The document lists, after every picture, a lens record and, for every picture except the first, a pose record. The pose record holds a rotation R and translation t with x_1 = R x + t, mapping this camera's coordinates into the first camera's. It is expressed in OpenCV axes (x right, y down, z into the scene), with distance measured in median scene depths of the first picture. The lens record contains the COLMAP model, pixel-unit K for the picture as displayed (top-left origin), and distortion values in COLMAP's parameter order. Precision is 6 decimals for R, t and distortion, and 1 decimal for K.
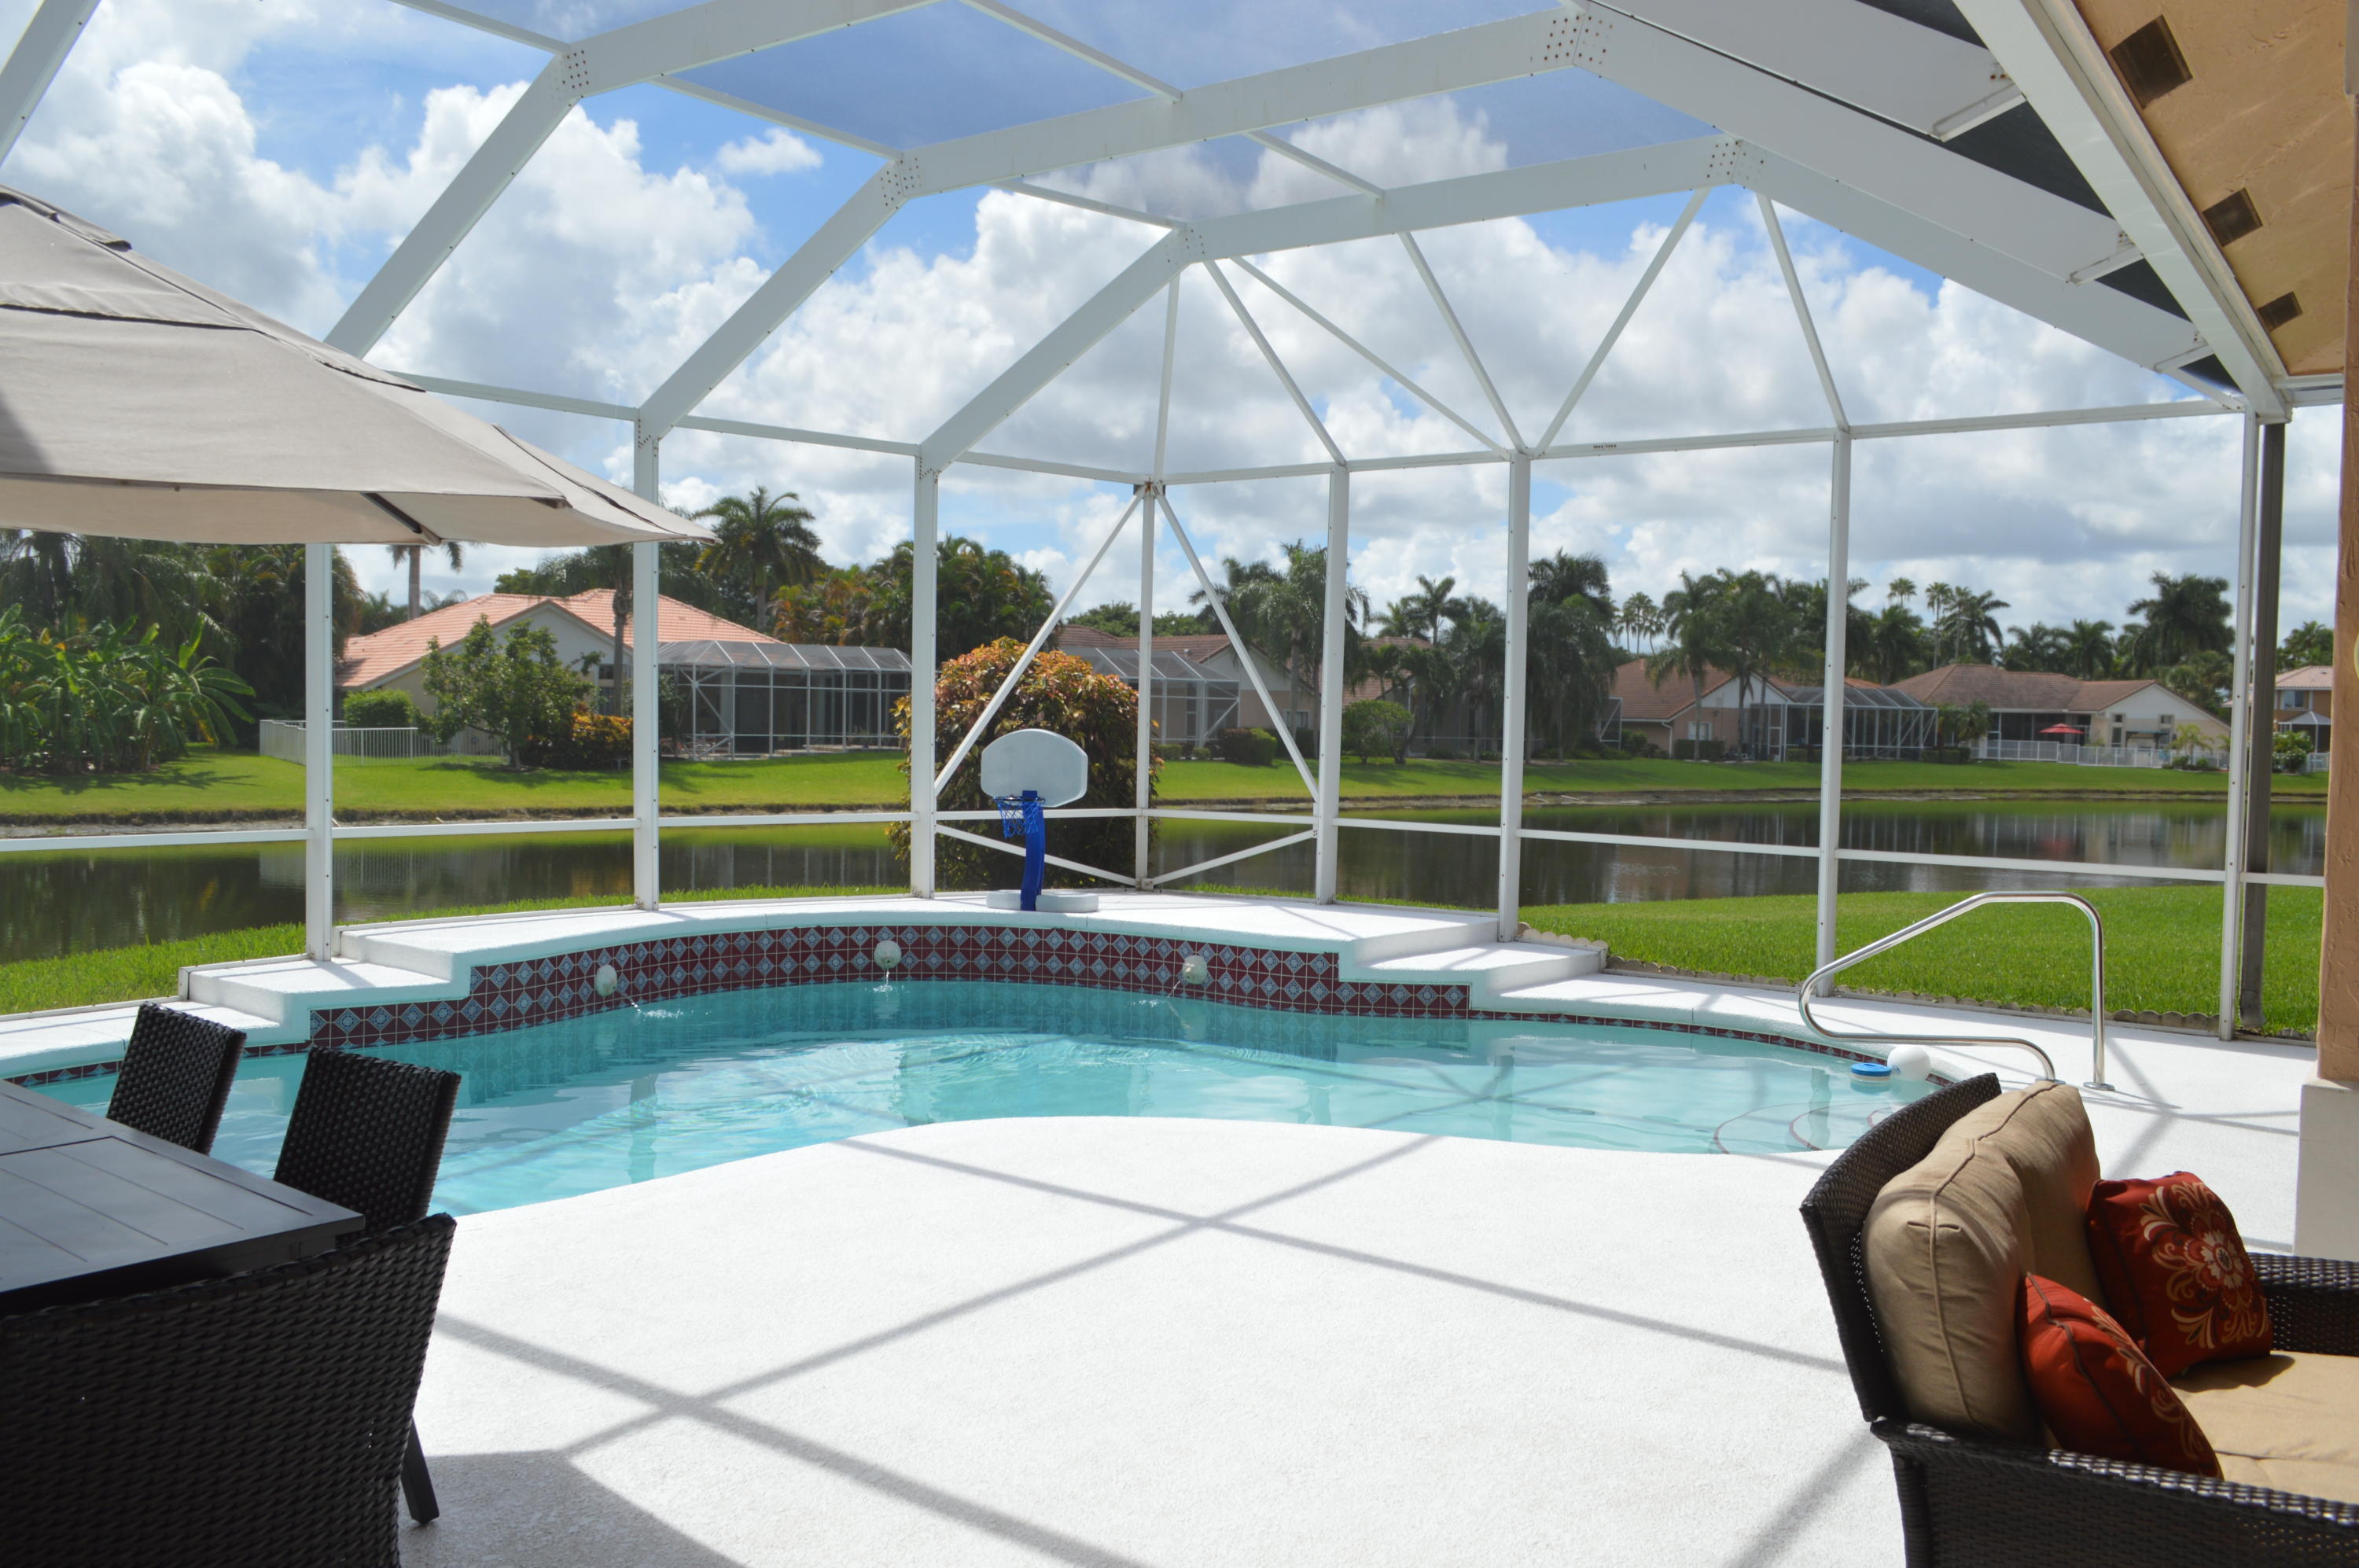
lens RADIAL K [[1866.0, 0, 1179.5], [0, 1866.0, 784.0], [0, 0, 1]] dist [-0.019306, 0.010060]
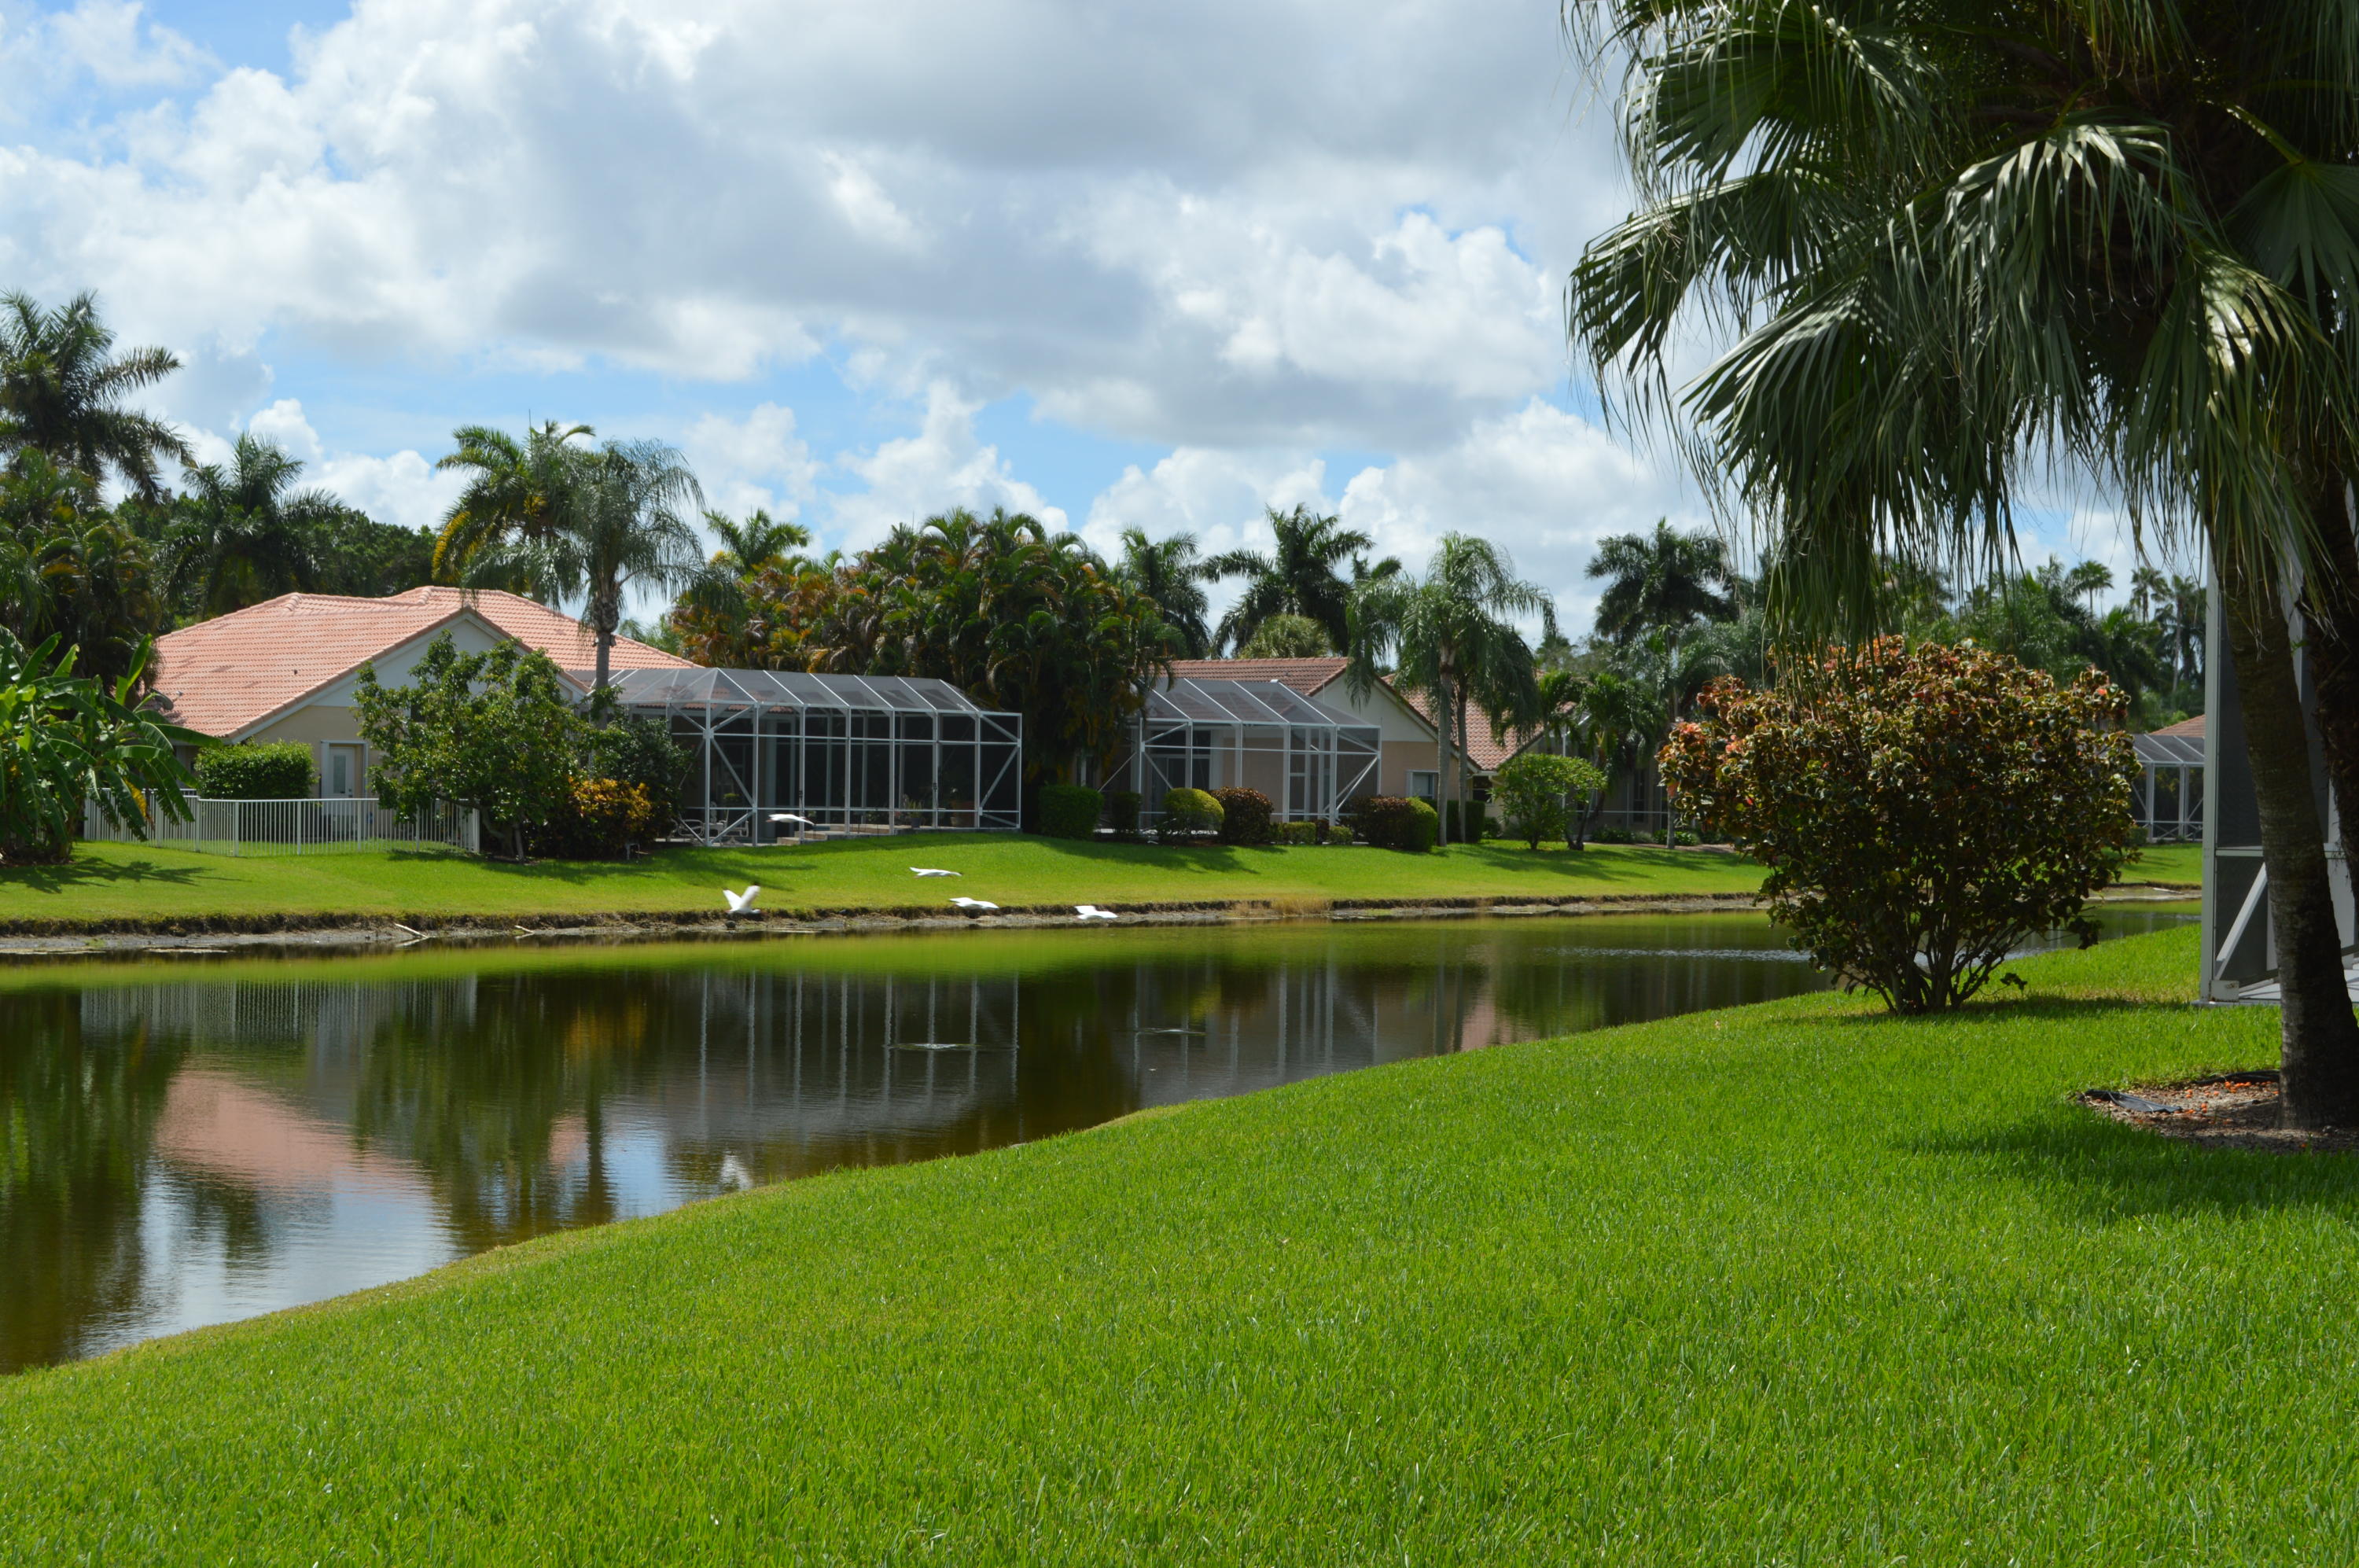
lens RADIAL K [[3284.1, 0, 1179.5], [0, 3284.1, 784.0], [0, 0, 1]] dist [-0.027813, 0.603731]
pose [[0.989451, -0.002962, 0.144836, -0.281588], [0.008271, 0.999315, -0.036067, 0.009648], [-0.144630, 0.036885, 0.988798, -0.210340]]
